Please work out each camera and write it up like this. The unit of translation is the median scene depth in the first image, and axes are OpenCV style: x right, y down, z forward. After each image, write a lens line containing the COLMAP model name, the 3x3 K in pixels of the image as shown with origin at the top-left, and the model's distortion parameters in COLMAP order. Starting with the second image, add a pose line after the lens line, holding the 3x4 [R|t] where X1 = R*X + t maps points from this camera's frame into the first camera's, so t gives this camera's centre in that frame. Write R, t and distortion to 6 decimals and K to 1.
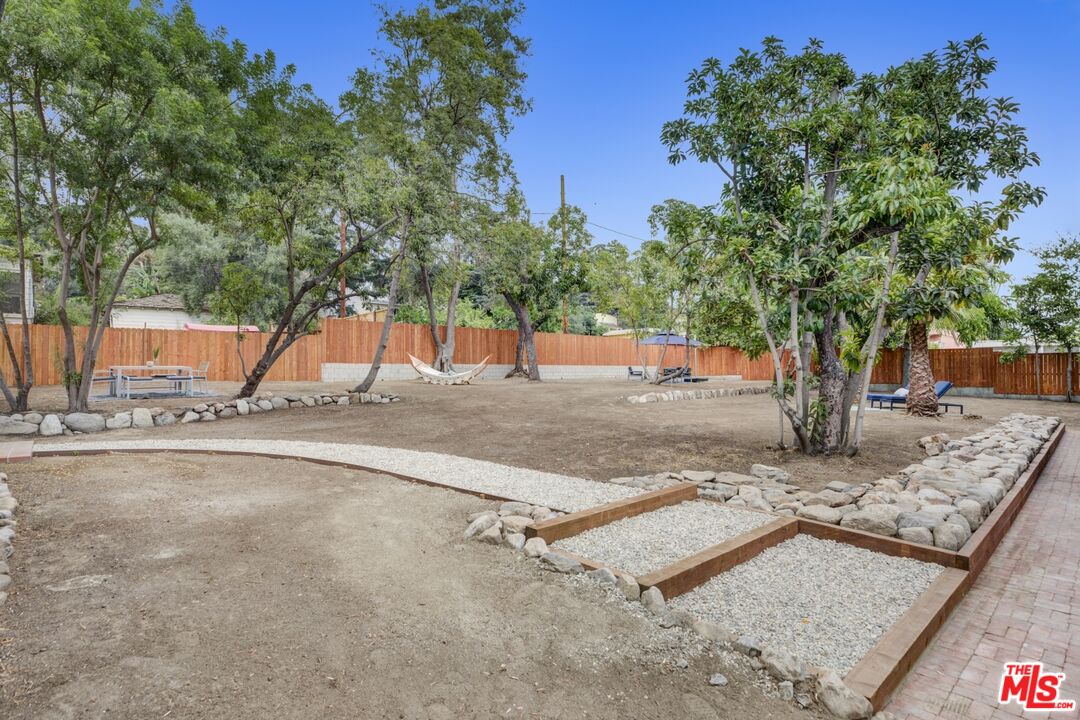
lens RADIAL K [[534.0, 0, 542.3], [0, 534.0, 359.7], [0, 0, 1]] dist [0.005838, -0.000408]
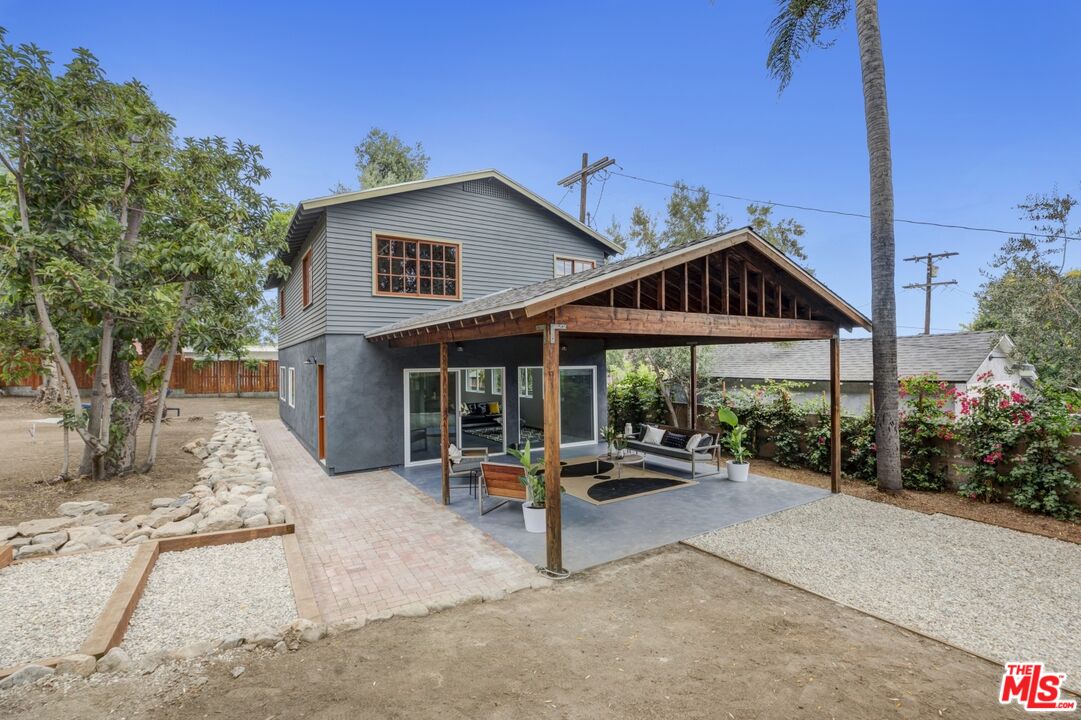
lens RADIAL K [[490.4, 0, 538.6], [0, 490.4, 365.5], [0, 0, 1]] dist [0.000173, 0.000373]
pose [[0.216756, 0.004528, 0.976215, -0.360480], [-0.015389, 0.999881, -0.001221, -0.077386], [-0.976105, -0.014758, 0.216800, 0.030521]]
